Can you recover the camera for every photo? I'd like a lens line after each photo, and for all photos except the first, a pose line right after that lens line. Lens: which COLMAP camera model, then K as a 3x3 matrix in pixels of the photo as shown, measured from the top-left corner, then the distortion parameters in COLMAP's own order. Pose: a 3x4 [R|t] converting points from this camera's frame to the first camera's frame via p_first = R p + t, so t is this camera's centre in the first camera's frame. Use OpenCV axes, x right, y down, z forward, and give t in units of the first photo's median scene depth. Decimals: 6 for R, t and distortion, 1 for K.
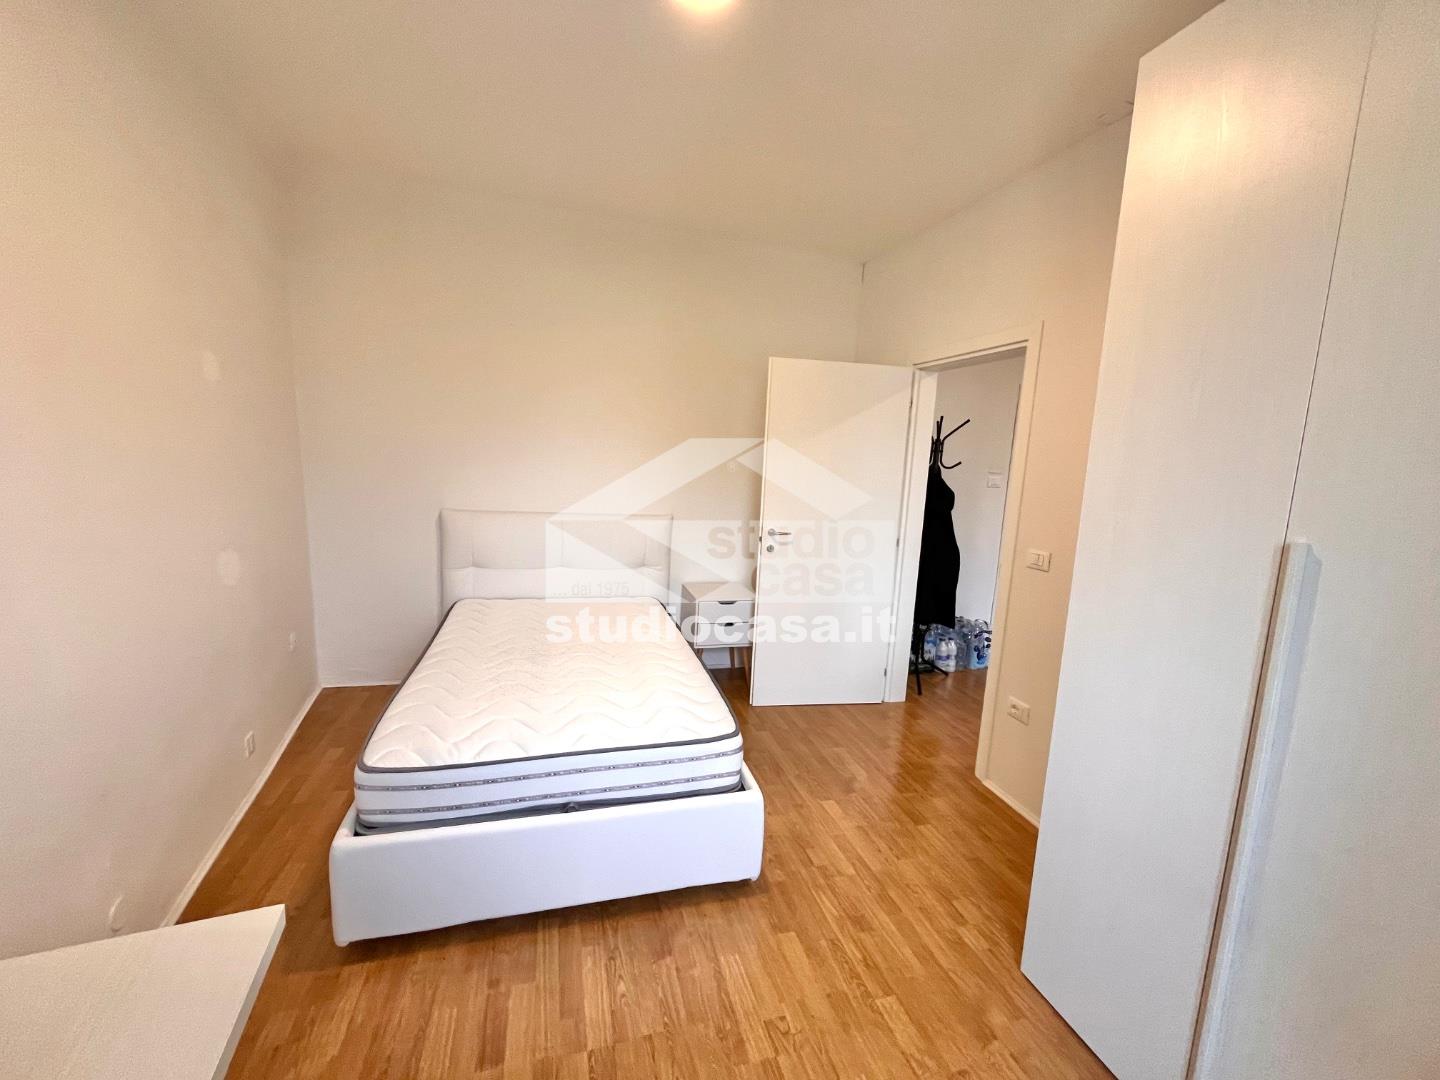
lens RADIAL K [[585.0, 0, 722.9], [0, 585.0, 538.9], [0, 0, 1]] dist [0.000760, -0.000251]
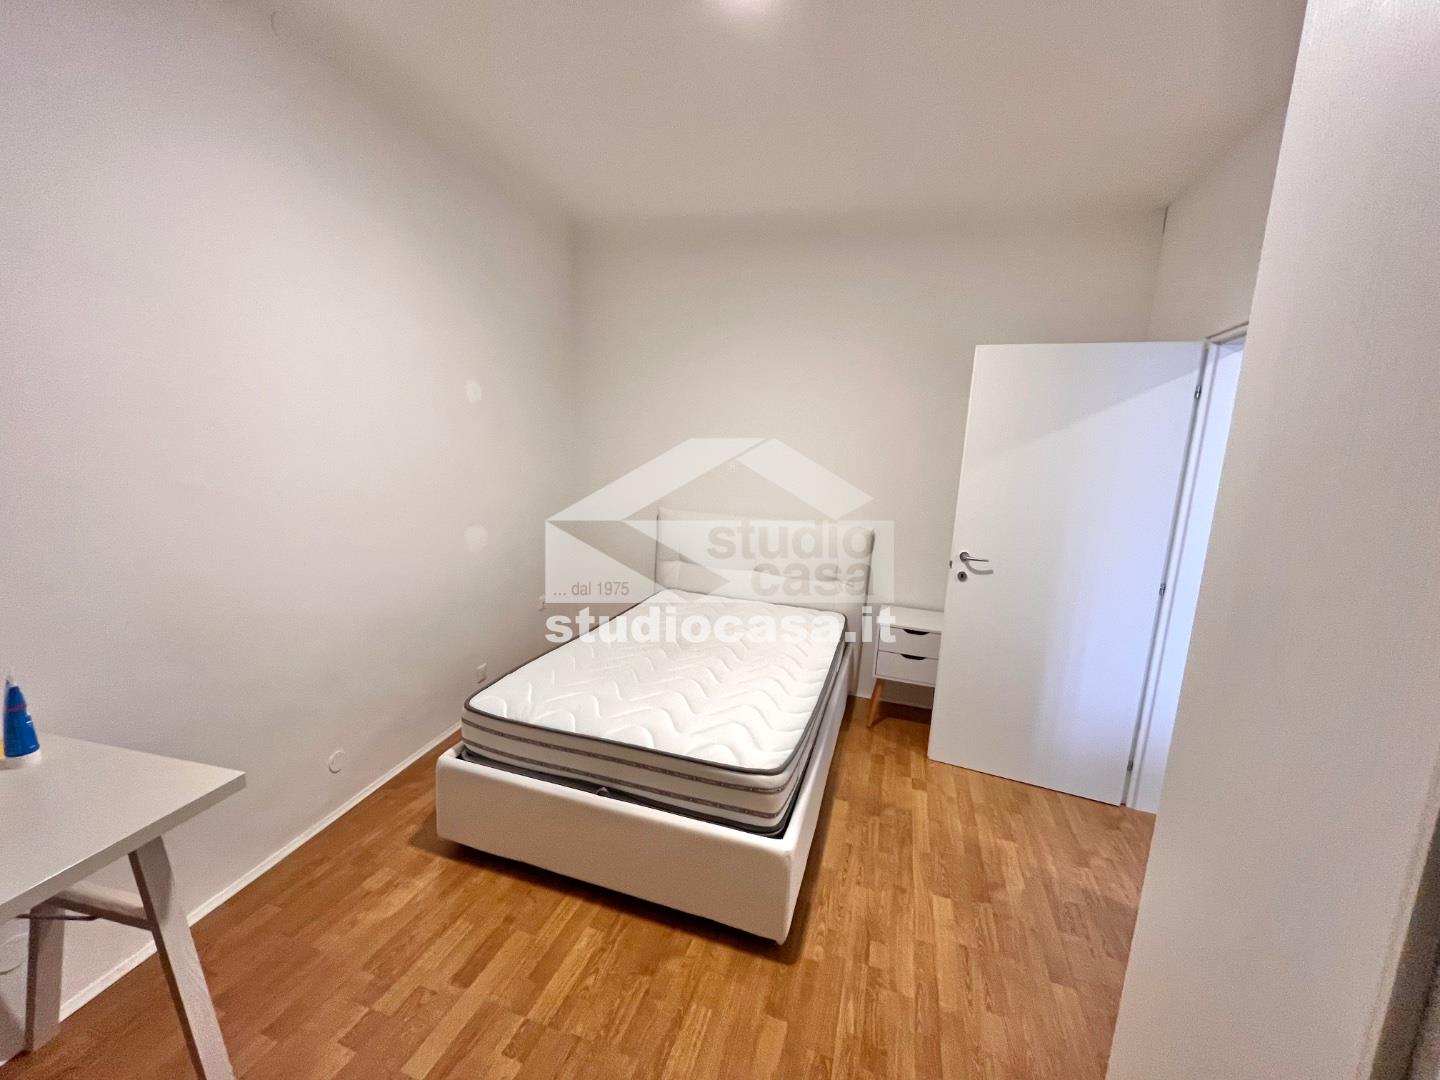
lens RADIAL K [[585.0, 0, 721.1], [0, 585.0, 539.4], [0, 0, 1]] dist [0.000760, -0.000251]
pose [[0.835528, 0.084787, -0.542867, 0.434248], [-0.094154, 0.995502, 0.010568, -0.021889], [0.541321, 0.042283, 0.839752, 0.206566]]
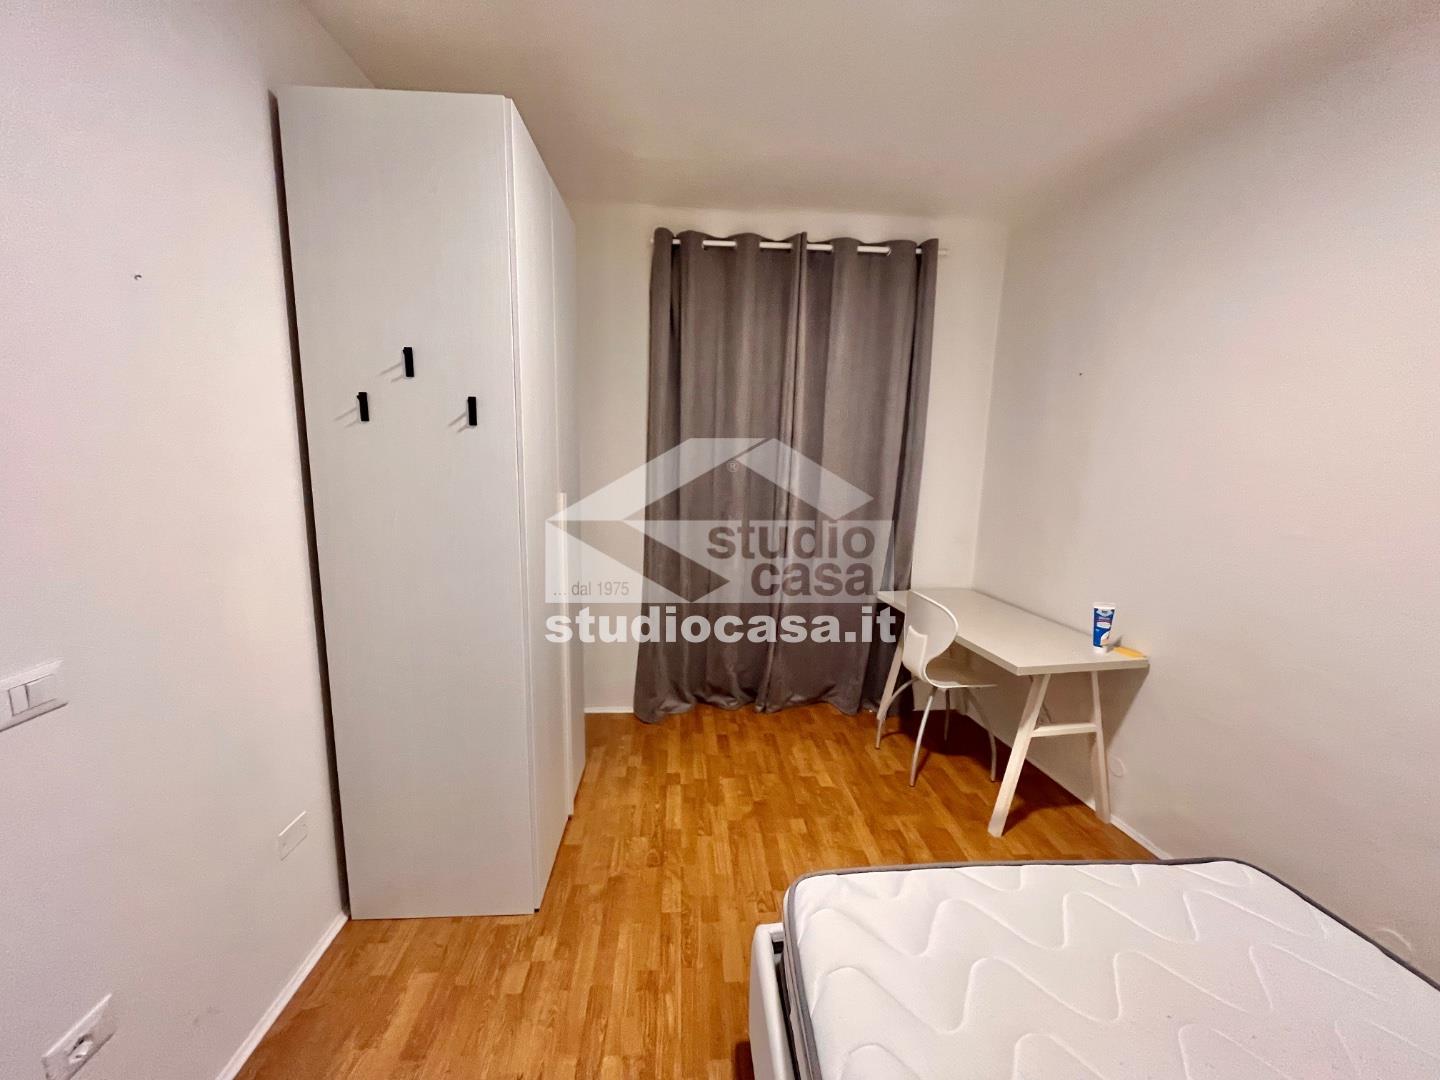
lens RADIAL K [[585.0, 0, 721.1], [0, 585.0, 539.8], [0, 0, 1]] dist [0.000760, -0.000251]
pose [[-0.976822, -0.095425, 0.191607, 0.017154], [-0.037385, 0.957430, 0.286234, -0.259332], [-0.210764, 0.272437, -0.938806, 1.654404]]
